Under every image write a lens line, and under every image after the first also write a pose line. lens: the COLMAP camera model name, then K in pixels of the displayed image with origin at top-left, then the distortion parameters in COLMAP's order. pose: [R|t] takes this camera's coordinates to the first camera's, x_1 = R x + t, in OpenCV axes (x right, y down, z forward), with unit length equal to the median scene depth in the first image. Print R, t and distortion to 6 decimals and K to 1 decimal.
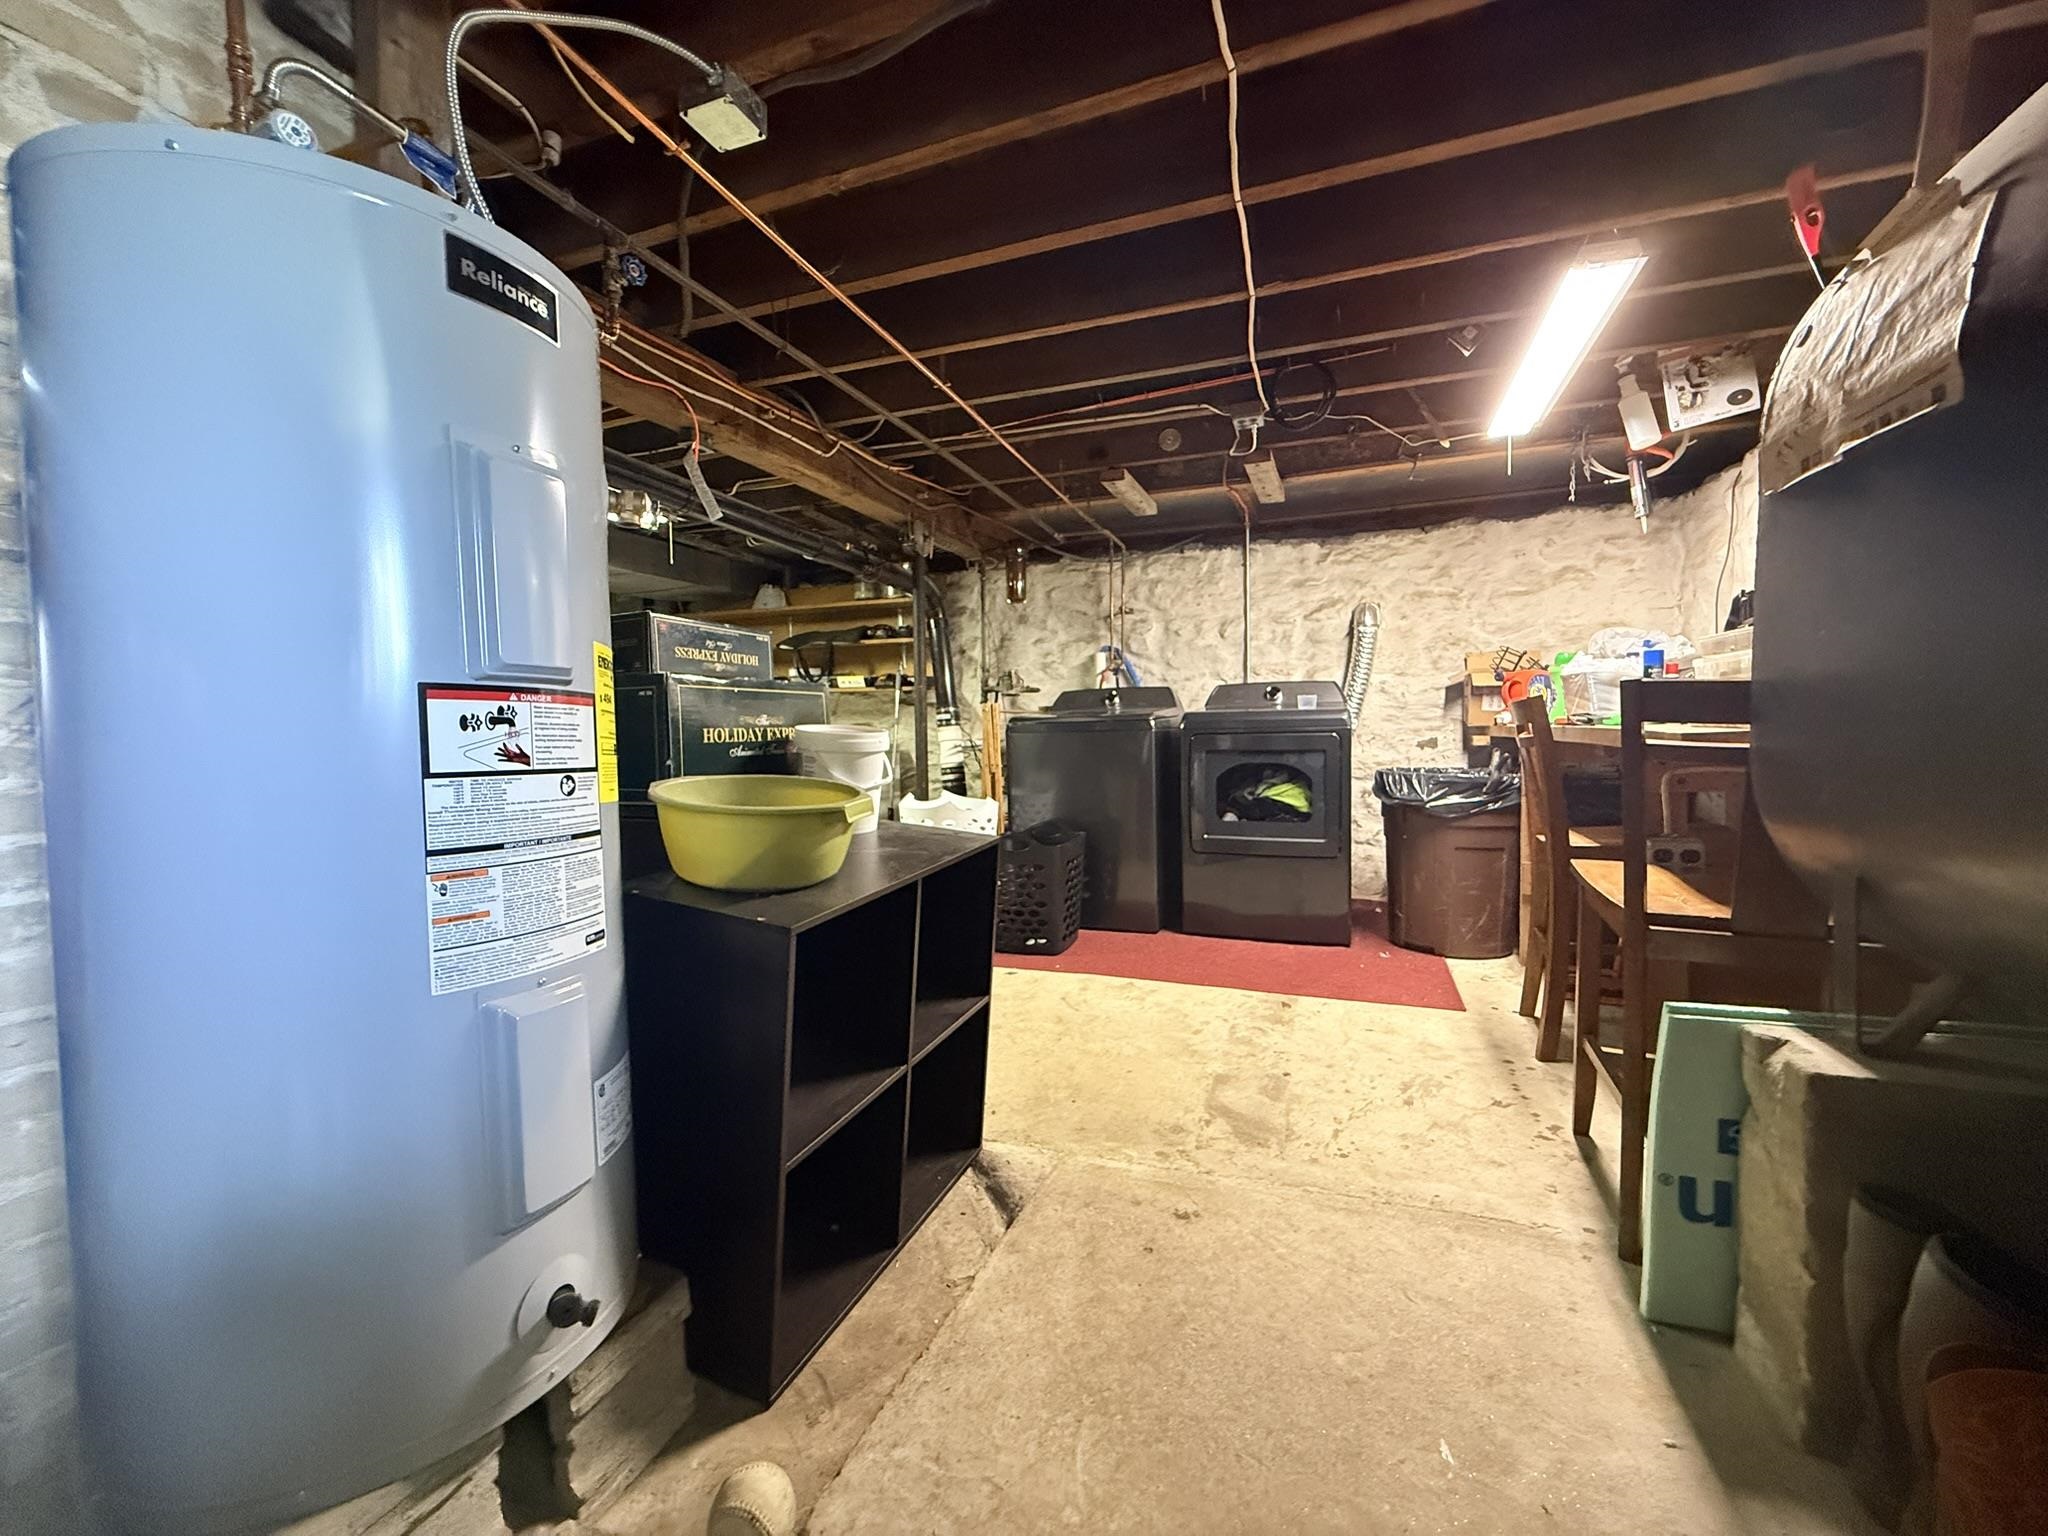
lens RADIAL K [[817.0, 0, 1021.4], [0, 817.0, 767.4], [0, 0, 1]] dist [0.000036, 0.000383]
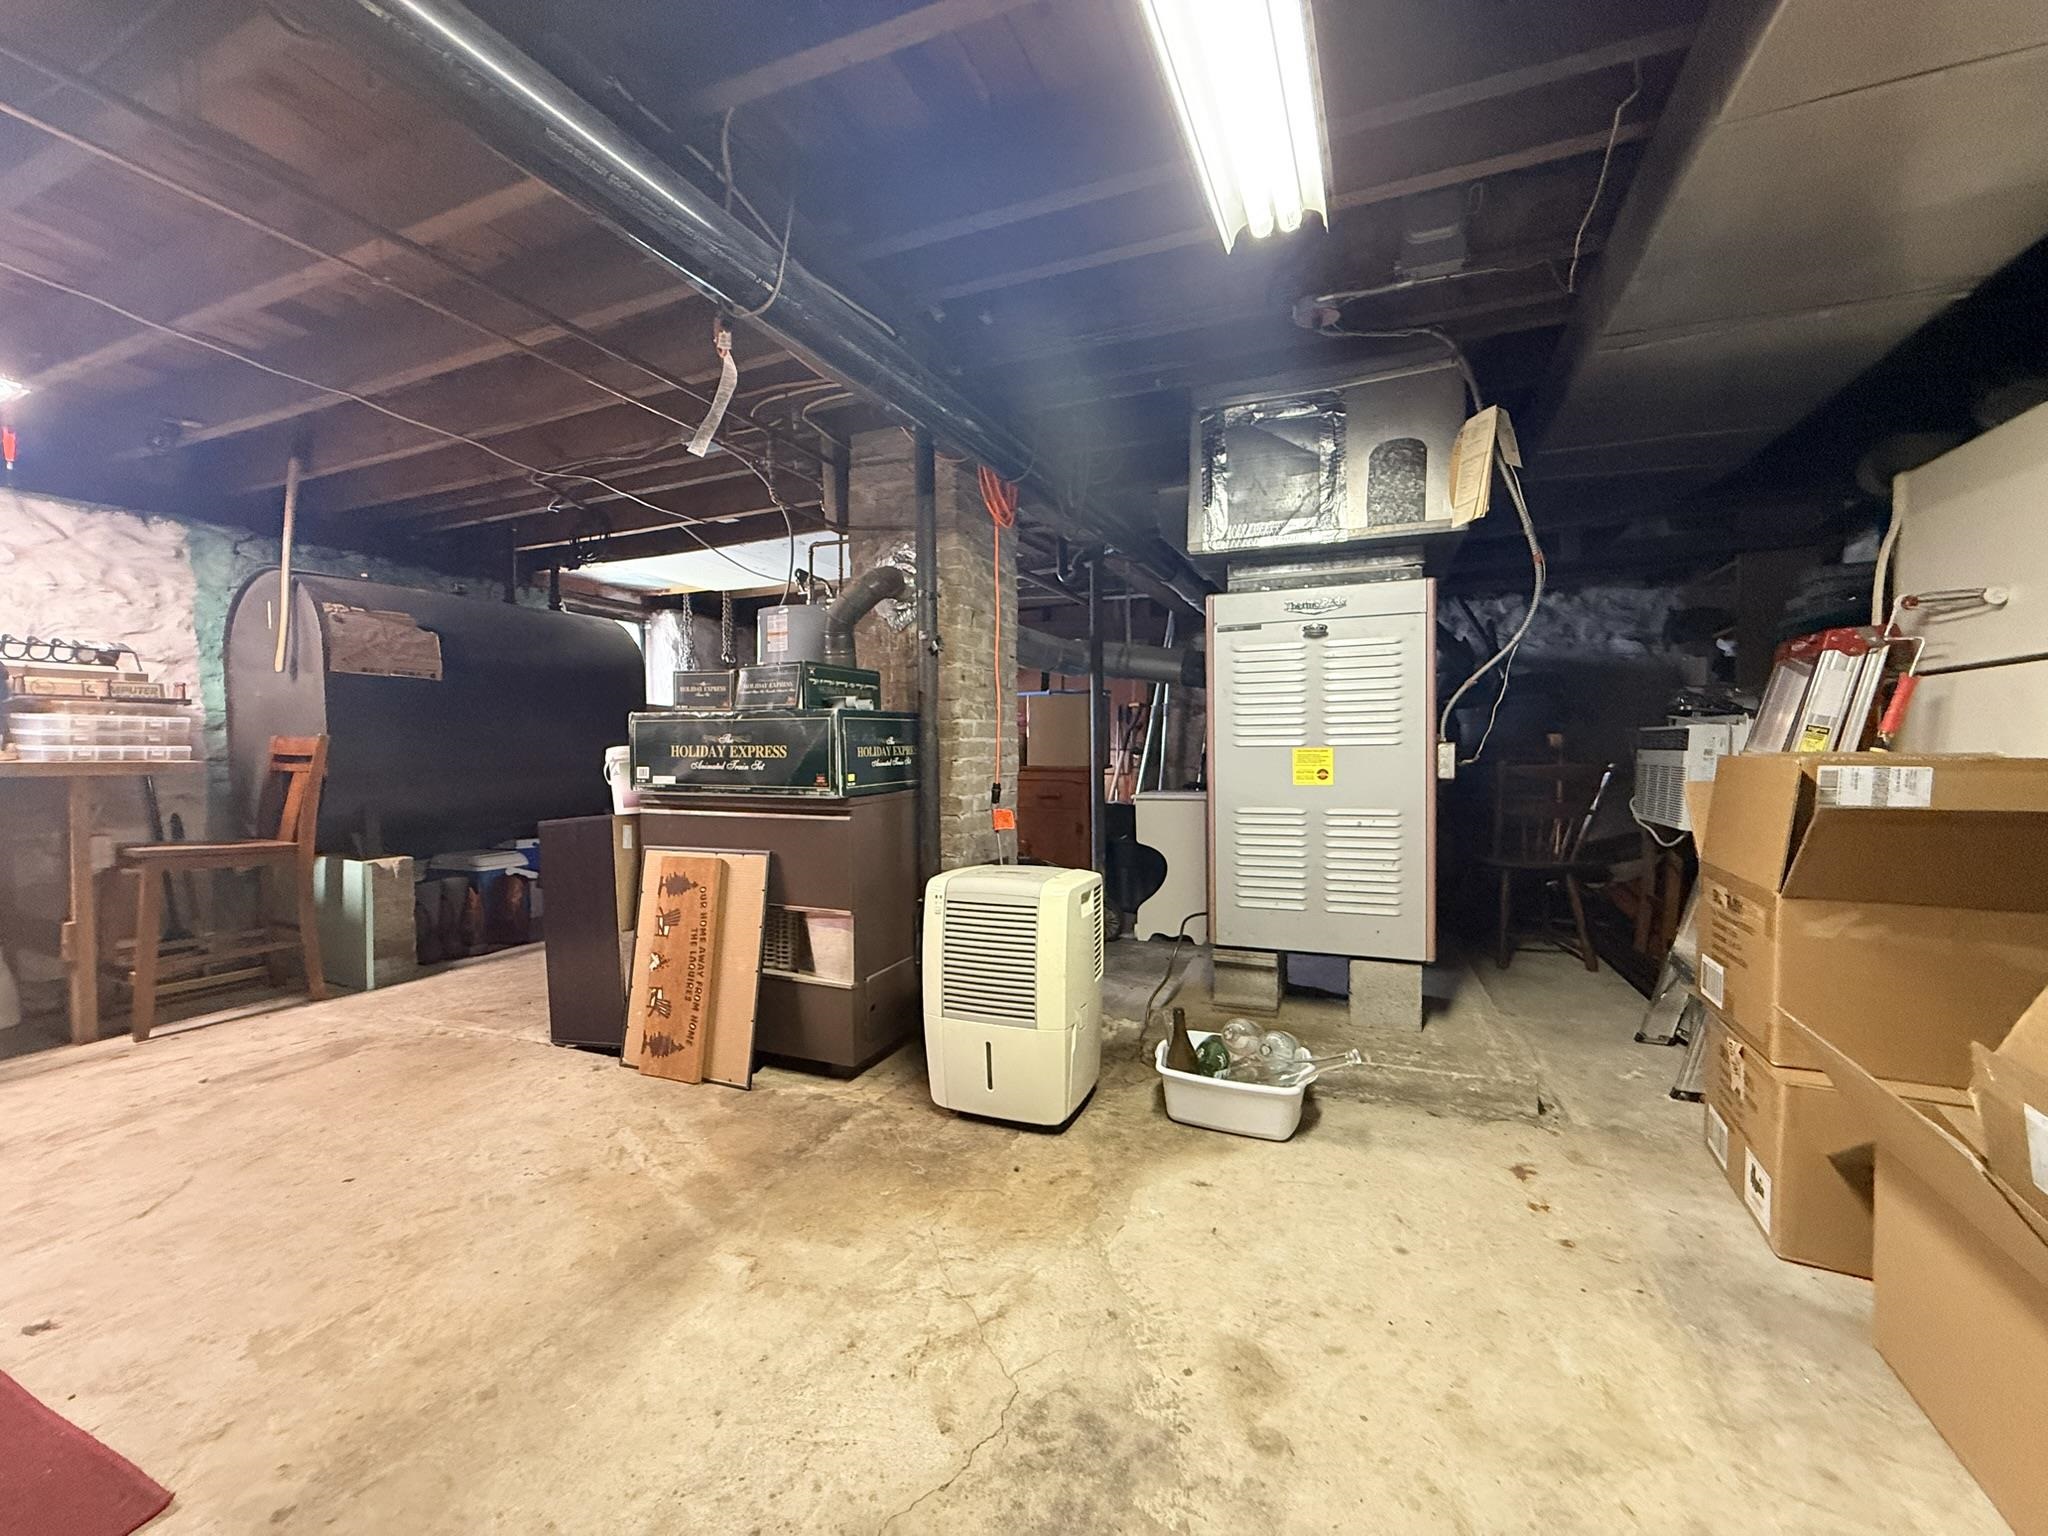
lens RADIAL K [[817.0, 0, 1015.0], [0, 817.0, 772.3], [0, 0, 1]] dist [0.000036, 0.000383]
pose [[-0.999095, 0.021242, 0.036853, -0.812193], [0.023976, 0.996864, 0.075420, -0.084382], [-0.035136, 0.076235, -0.996471, 2.075097]]
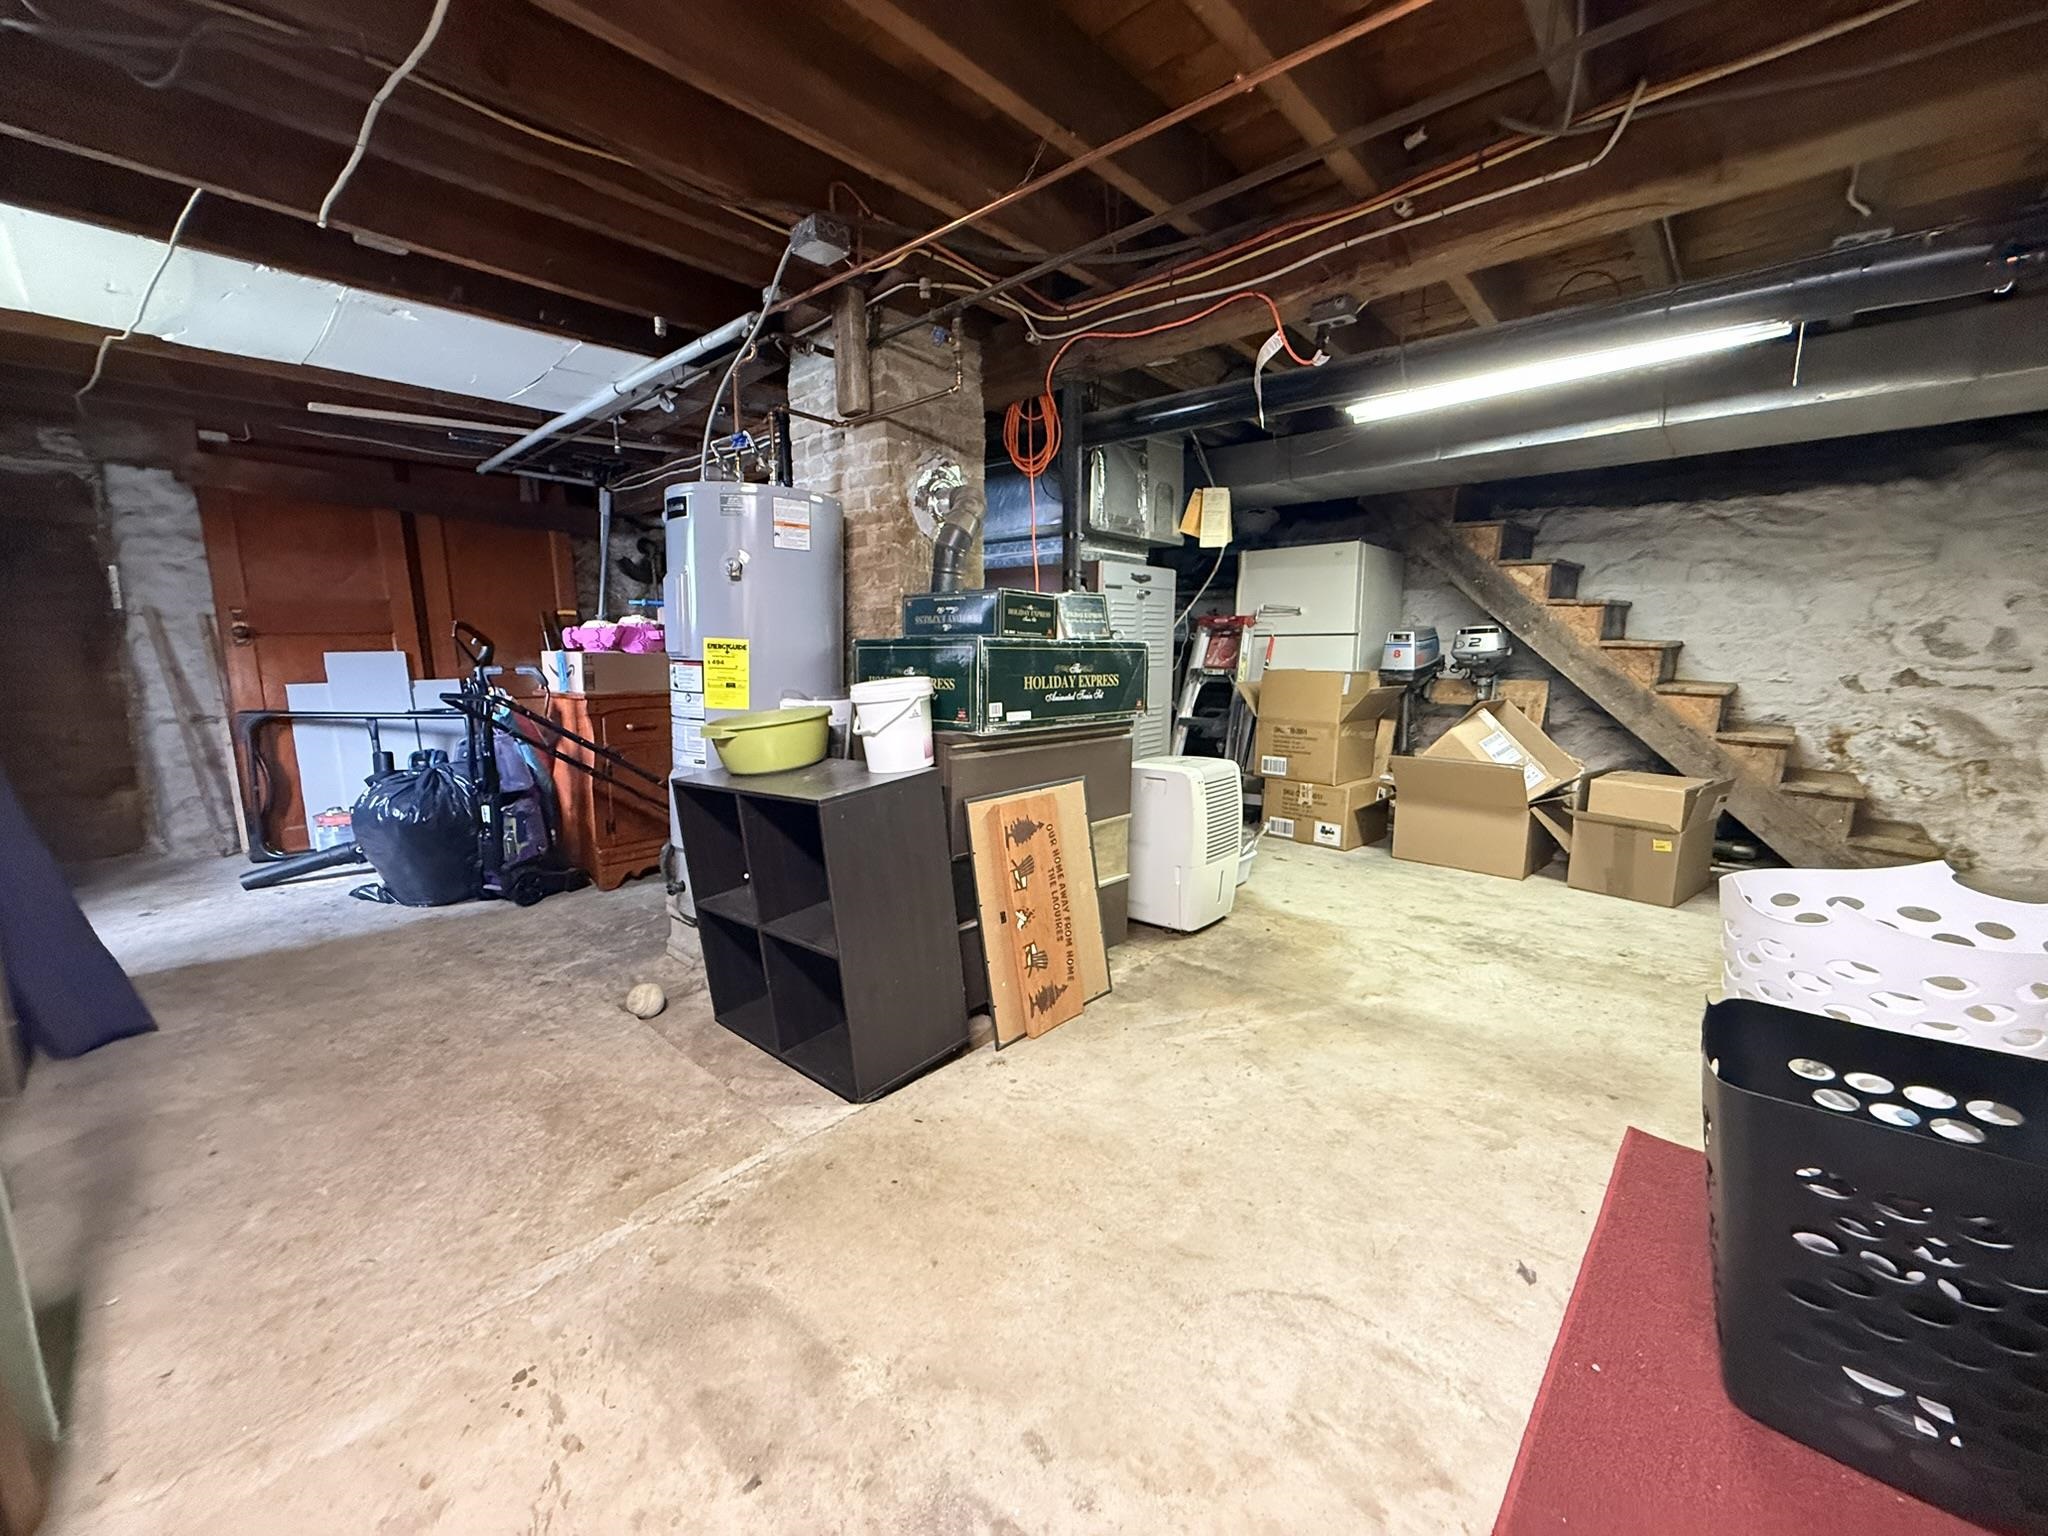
lens RADIAL K [[817.0, 0, 1018.7], [0, 817.0, 774.3], [0, 0, 1]] dist [0.000036, 0.000383]
pose [[-0.360384, 0.155565, -0.919741, 0.656686], [-0.037324, 0.982801, 0.180856, -0.110620], [0.932057, 0.099506, -0.348379, 1.310555]]
